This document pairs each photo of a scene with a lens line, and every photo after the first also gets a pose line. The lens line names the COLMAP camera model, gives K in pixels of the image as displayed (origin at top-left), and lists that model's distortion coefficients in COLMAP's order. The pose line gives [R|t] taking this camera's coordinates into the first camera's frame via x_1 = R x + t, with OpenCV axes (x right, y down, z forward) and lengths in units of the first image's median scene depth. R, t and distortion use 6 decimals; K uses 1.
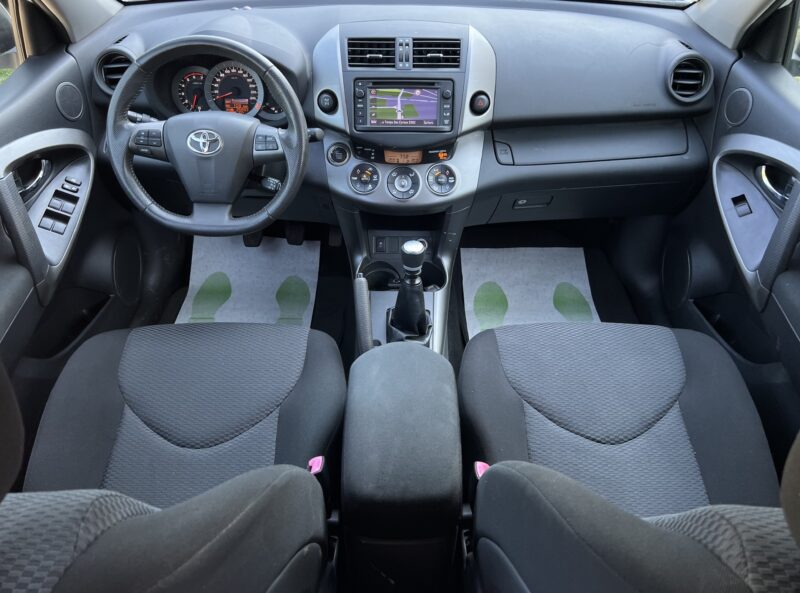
lens RADIAL K [[630.1, 0, 400.0], [0, 630.1, 296.5], [0, 0, 1]] dist [0.063822, -0.093915]
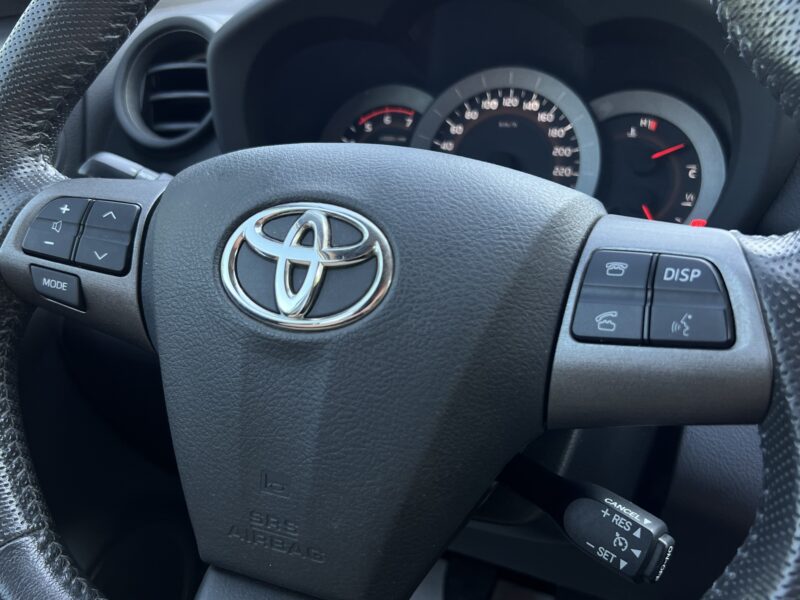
lens RADIAL K [[757.2, 0, 430.9], [0, 757.2, 315.7], [0, 0, 1]] dist [0.085539, -0.002109]
pose [[0.944402, 0.103858, -0.311959, -0.184693], [-0.197618, 0.937597, -0.286110, -0.157076], [0.262777, 0.331852, 0.905993, 0.739171]]
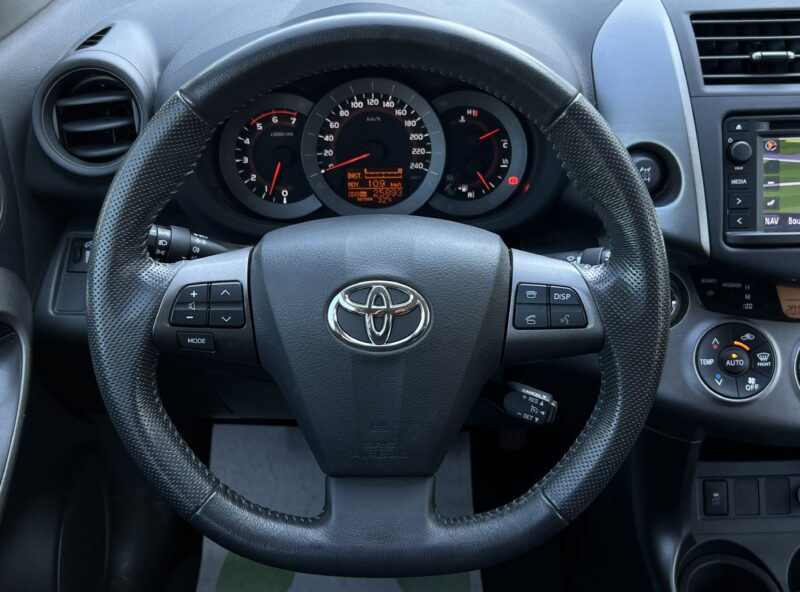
lens RADIAL K [[912.0, 0, 413.5], [0, 912.0, 284.9], [0, 0, 1]] dist [0.130057, -0.379374]
pose [[0.999258, -0.033716, 0.018628, -0.267281], [0.035635, 0.992764, -0.114669, -0.181682], [-0.014627, 0.115248, 0.993229, 0.457351]]
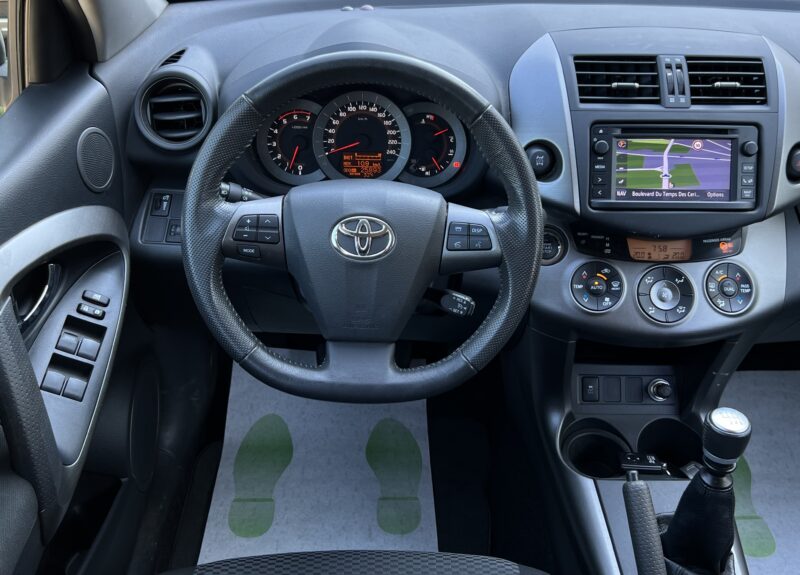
lens RADIAL K [[814.4, 0, 402.0], [0, 814.4, 271.1], [0, 0, 1]] dist [0.155315, -0.466304]
pose [[0.999455, -0.001951, 0.032955, -0.267017], [0.006001, 0.992358, -0.123245, -0.113267], [-0.032463, 0.123375, 0.991829, 0.266909]]
